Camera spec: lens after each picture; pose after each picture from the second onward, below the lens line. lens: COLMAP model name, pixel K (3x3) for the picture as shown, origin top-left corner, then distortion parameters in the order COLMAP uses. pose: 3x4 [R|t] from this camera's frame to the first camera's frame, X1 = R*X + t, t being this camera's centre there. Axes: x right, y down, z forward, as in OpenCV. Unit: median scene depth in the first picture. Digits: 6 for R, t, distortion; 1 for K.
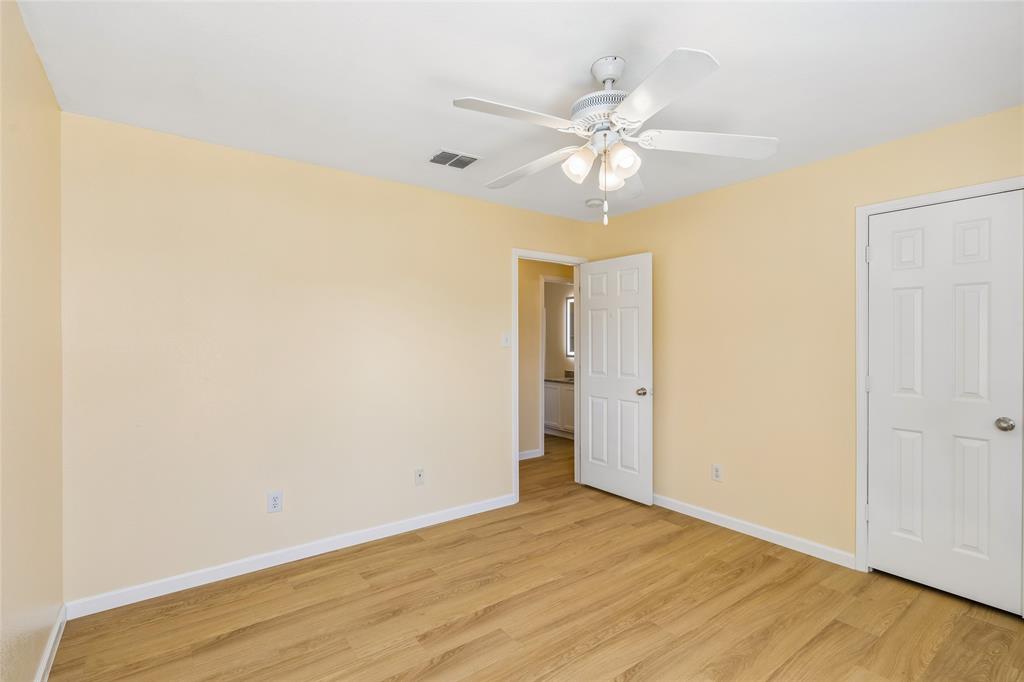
lens RADIAL K [[484.9, 0, 511.4], [0, 484.9, 340.9], [0, 0, 1]] dist [0.000486, -0.000066]
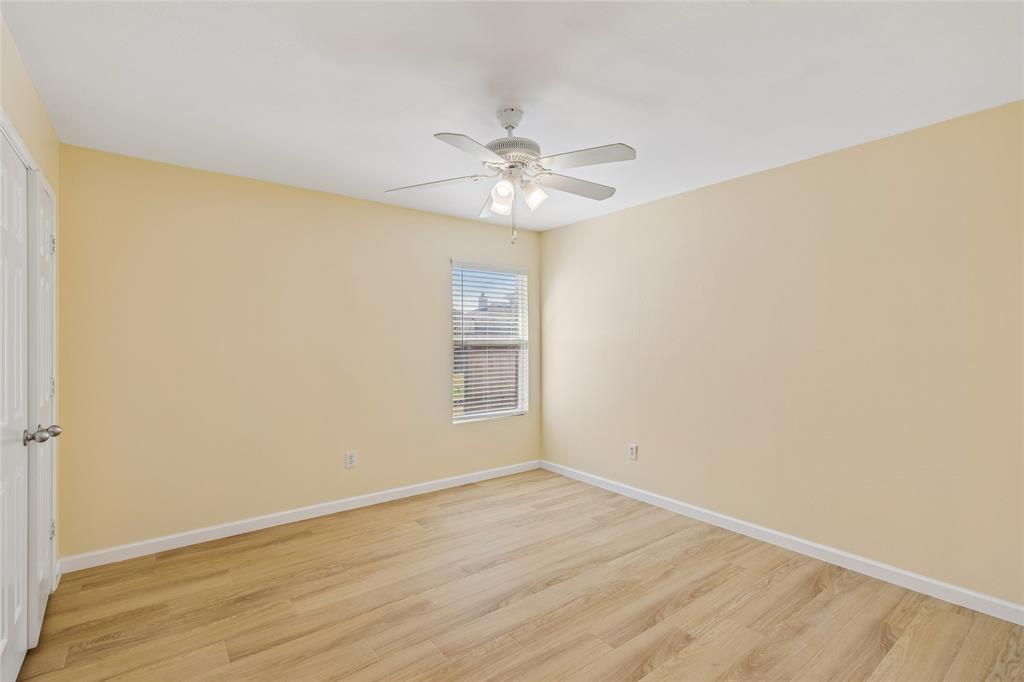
lens RADIAL K [[484.9, 0, 513.3], [0, 484.9, 340.4], [0, 0, 1]] dist [0.000486, -0.000066]
pose [[-0.999693, 0.001974, -0.024715, 0.195540], [0.001898, 0.999993, 0.003118, 0.001619], [0.024721, 0.003070, -0.999690, 1.954652]]
